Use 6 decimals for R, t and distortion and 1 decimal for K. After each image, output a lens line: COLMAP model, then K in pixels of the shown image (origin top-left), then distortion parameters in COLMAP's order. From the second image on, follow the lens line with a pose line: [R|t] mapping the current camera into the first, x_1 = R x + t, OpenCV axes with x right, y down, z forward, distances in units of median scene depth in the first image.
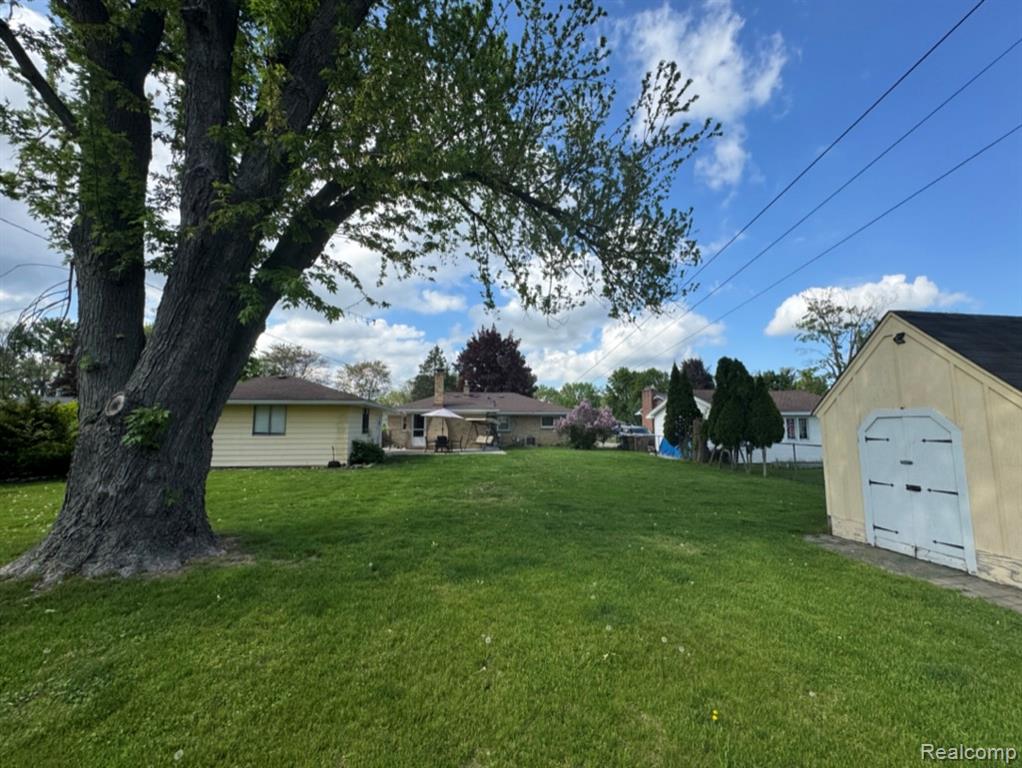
lens RADIAL K [[404.4, 0, 509.9], [0, 404.4, 387.6], [0, 0, 1]] dist [0.000242, 0.000095]
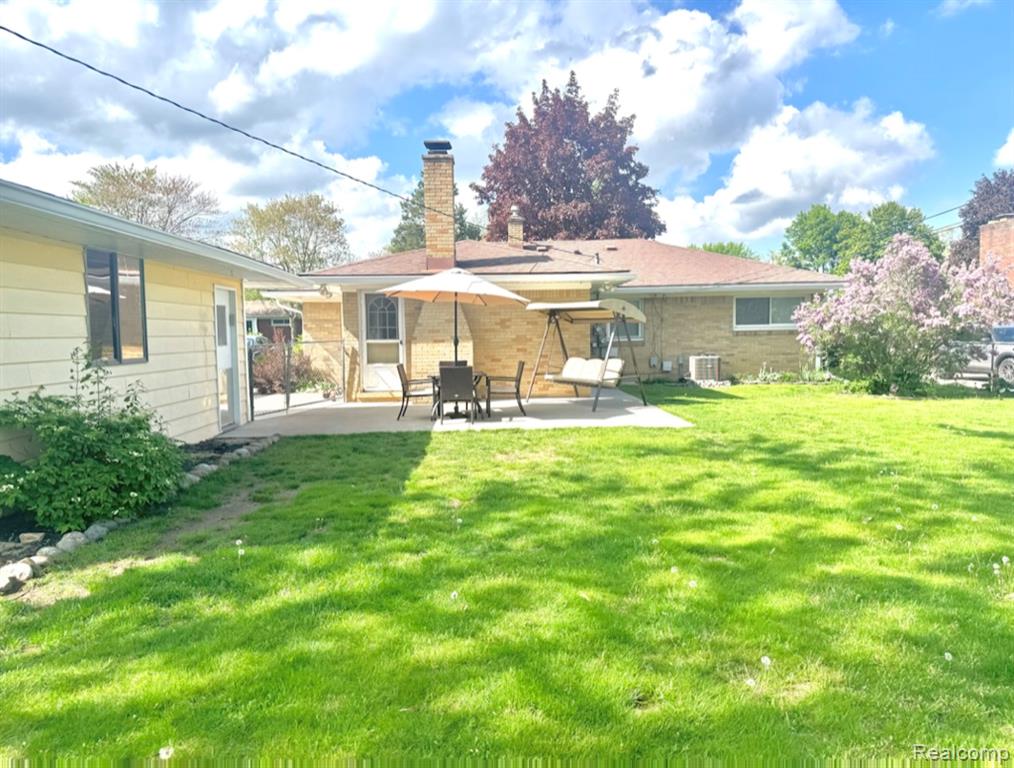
lens RADIAL K [[709.7, 0, 524.6], [0, 709.7, 384.2], [0, 0, 1]] dist [0.039335, -0.001505]
pose [[0.997571, -0.011598, -0.068682, -0.136581], [0.023064, 0.985416, 0.168590, 0.082288], [0.065725, -0.169765, 0.983290, 0.823816]]
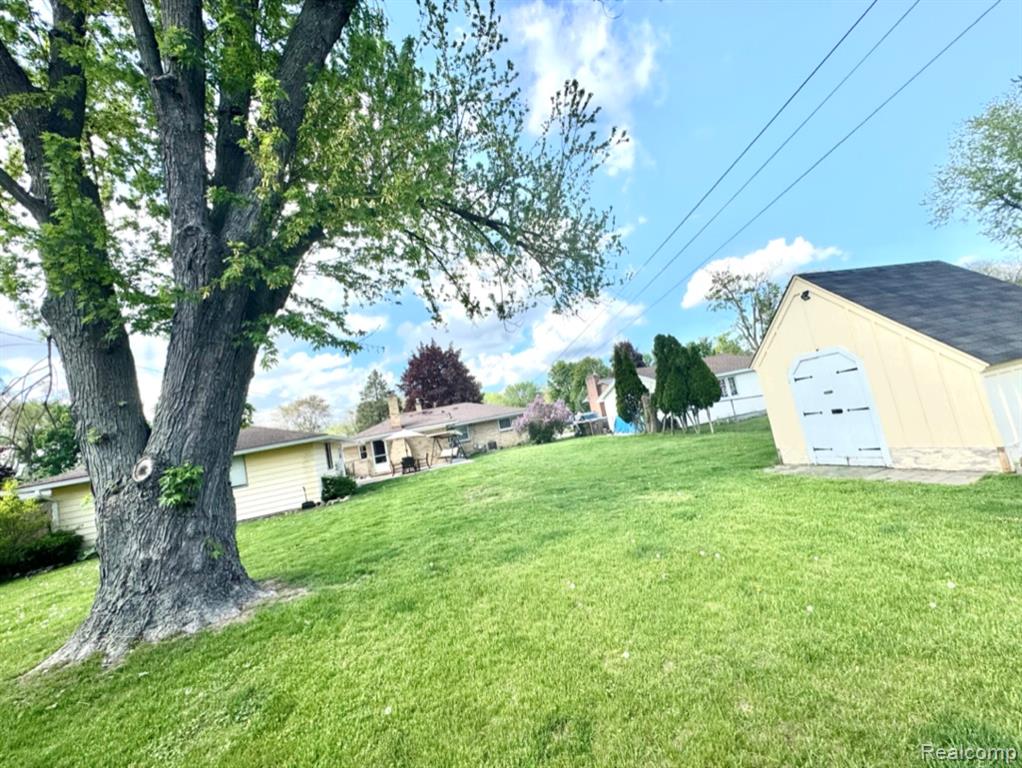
lens RADIAL K [[404.4, 0, 509.9], [0, 404.4, 387.6], [0, 0, 1]] dist [0.000242, 0.000095]
pose [[0.974359, -0.172327, 0.144668, -0.059929], [0.174825, 0.984589, -0.004639, 0.001706], [-0.141640, 0.029812, 0.989469, -0.037692]]
